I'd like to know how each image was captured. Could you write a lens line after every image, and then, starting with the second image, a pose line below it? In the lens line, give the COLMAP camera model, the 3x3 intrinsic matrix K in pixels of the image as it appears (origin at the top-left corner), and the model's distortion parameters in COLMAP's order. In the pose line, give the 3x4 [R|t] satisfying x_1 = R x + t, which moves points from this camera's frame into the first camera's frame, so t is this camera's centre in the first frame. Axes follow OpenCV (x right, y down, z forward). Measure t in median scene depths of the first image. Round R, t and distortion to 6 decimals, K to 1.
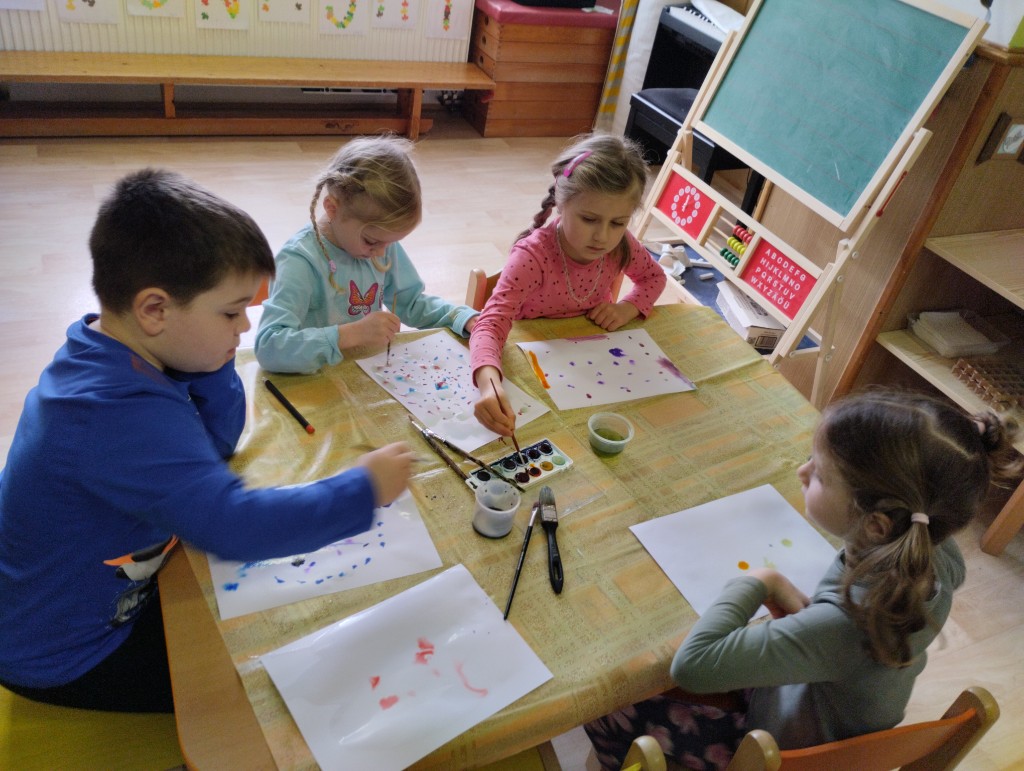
lens RADIAL K [[851.4, 0, 512.0], [0, 851.4, 385.5], [0, 0, 1]] dist [-0.000320, -0.013803]
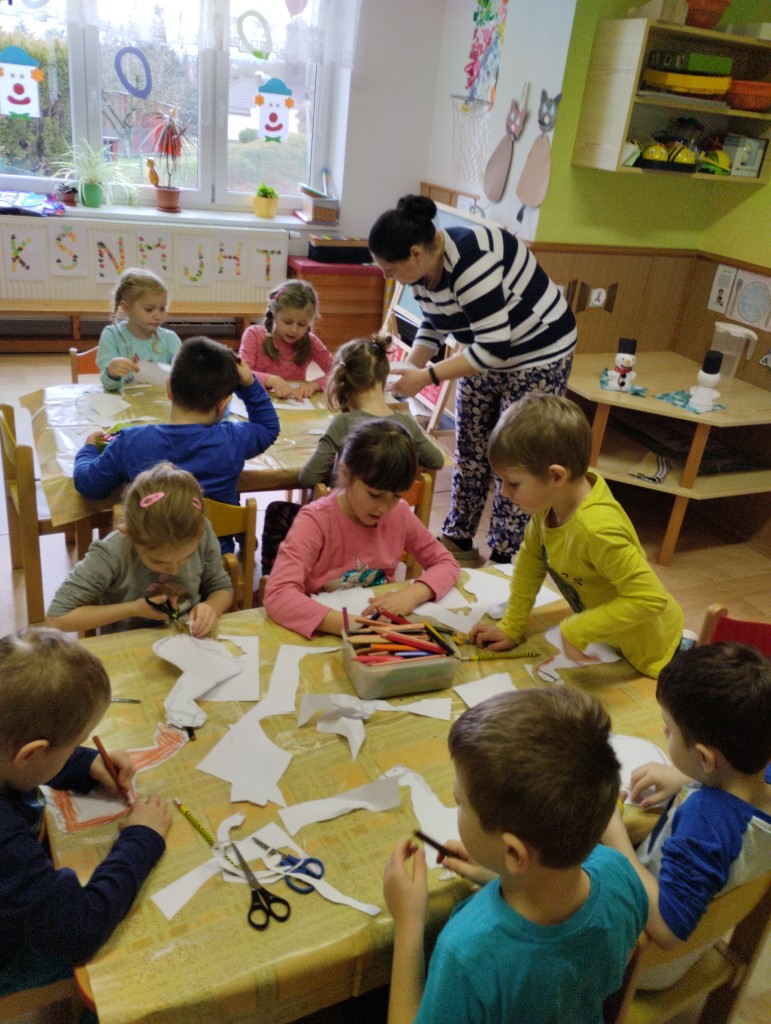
lens RADIAL K [[851.4, 0, 385.5], [0, 851.4, 512.0], [0, 0, 1]] dist [-0.000320, -0.013803]
pose [[0.998991, -0.039713, -0.020983, 0.152864], [0.035046, 0.981381, -0.188845, 0.275023], [0.028092, 0.187919, 0.981783, -0.378471]]
